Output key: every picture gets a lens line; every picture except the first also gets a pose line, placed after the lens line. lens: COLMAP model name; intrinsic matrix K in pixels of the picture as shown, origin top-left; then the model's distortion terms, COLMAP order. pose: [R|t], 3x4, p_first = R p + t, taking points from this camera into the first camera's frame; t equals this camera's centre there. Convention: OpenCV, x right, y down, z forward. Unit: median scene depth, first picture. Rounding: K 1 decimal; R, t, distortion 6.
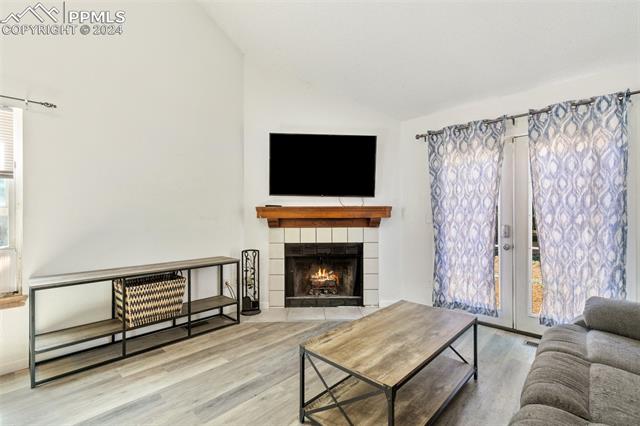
lens RADIAL K [[288.3, 0, 320.0], [0, 288.3, 213.0], [0, 0, 1]] dist [0.013867, 0.000035]
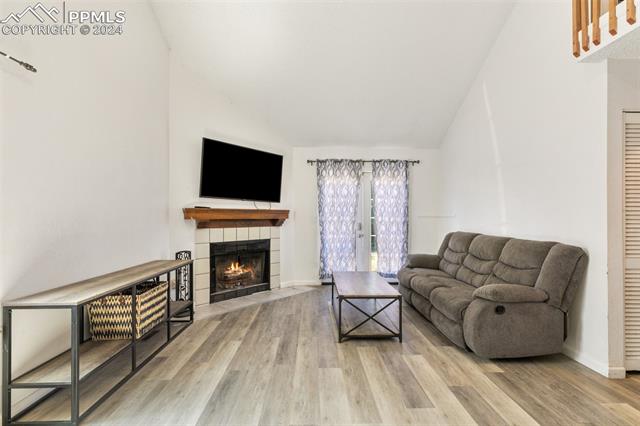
lens RADIAL K [[288.3, 0, 320.0], [0, 288.3, 213.0], [0, 0, 1]] dist [0.013867, 0.000035]
pose [[0.706450, 0.013296, 0.707638, -0.648527], [-0.009576, 0.999912, -0.009227, 0.000901], [-0.707698, -0.000259, 0.706515, -0.036667]]
